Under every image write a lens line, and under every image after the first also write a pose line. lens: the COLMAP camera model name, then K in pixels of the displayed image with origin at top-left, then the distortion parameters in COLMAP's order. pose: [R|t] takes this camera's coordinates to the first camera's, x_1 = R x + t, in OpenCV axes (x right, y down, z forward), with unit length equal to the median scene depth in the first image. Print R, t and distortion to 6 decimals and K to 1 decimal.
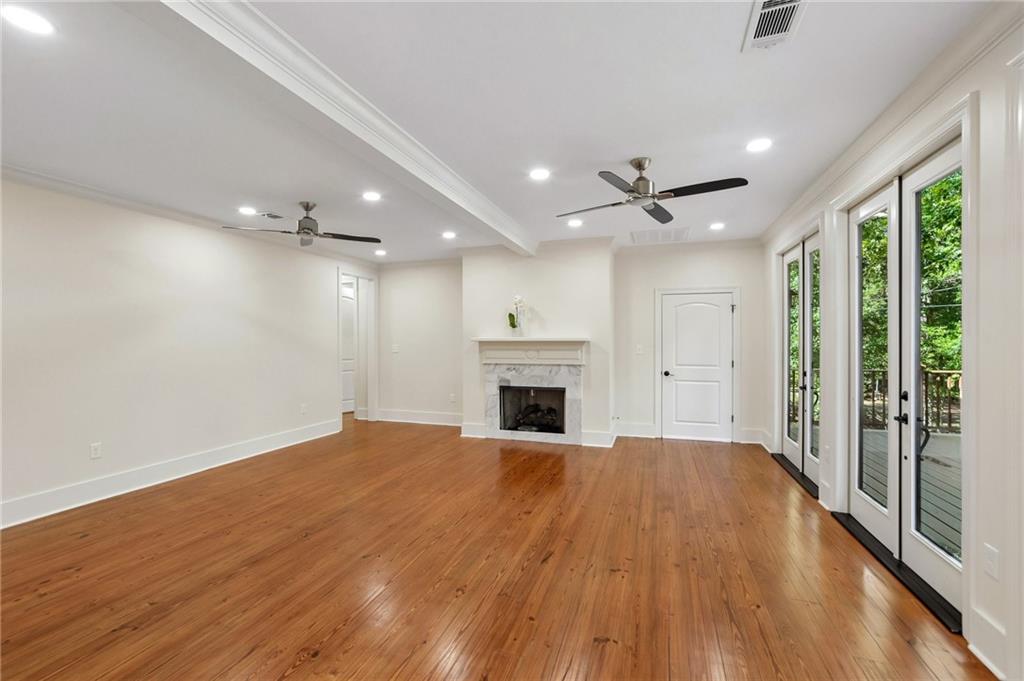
lens RADIAL K [[452.0, 0, 505.9], [0, 452.0, 334.9], [0, 0, 1]] dist [-0.014259, 0.008408]
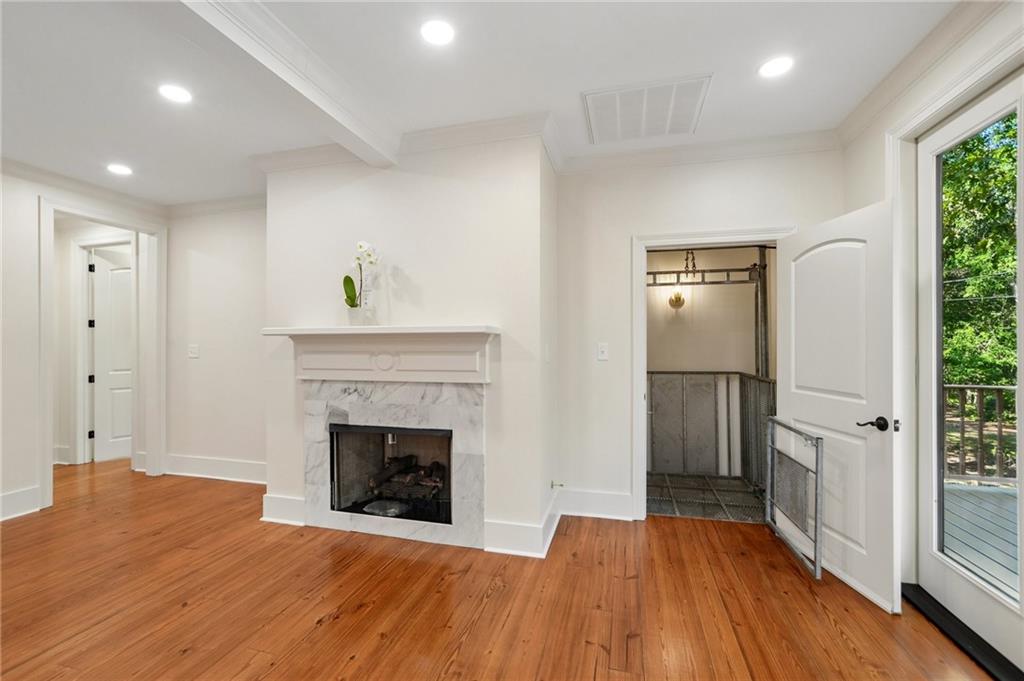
lens RADIAL K [[452.0, 0, 506.8], [0, 452.0, 338.7], [0, 0, 1]] dist [-0.014259, 0.008408]
pose [[0.998563, -0.004410, 0.053400, 0.159023], [0.004043, 0.999967, 0.006992, 0.015264], [-0.053429, -0.006767, 0.998549, 0.495033]]
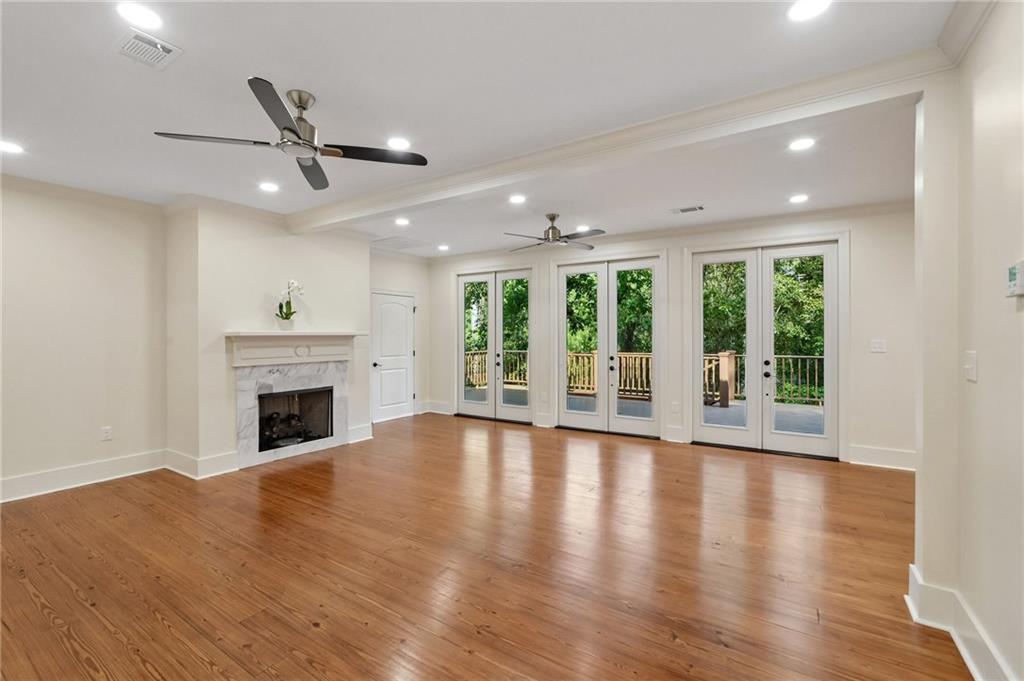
lens RADIAL K [[452.0, 0, 505.2], [0, 452.0, 332.9], [0, 0, 1]] dist [-0.014259, 0.008408]
pose [[0.238349, 0.003694, 0.971172, -0.653899], [-0.008946, 0.999959, -0.001608, 0.006893], [-0.971138, -0.008305, 0.238372, 0.427401]]
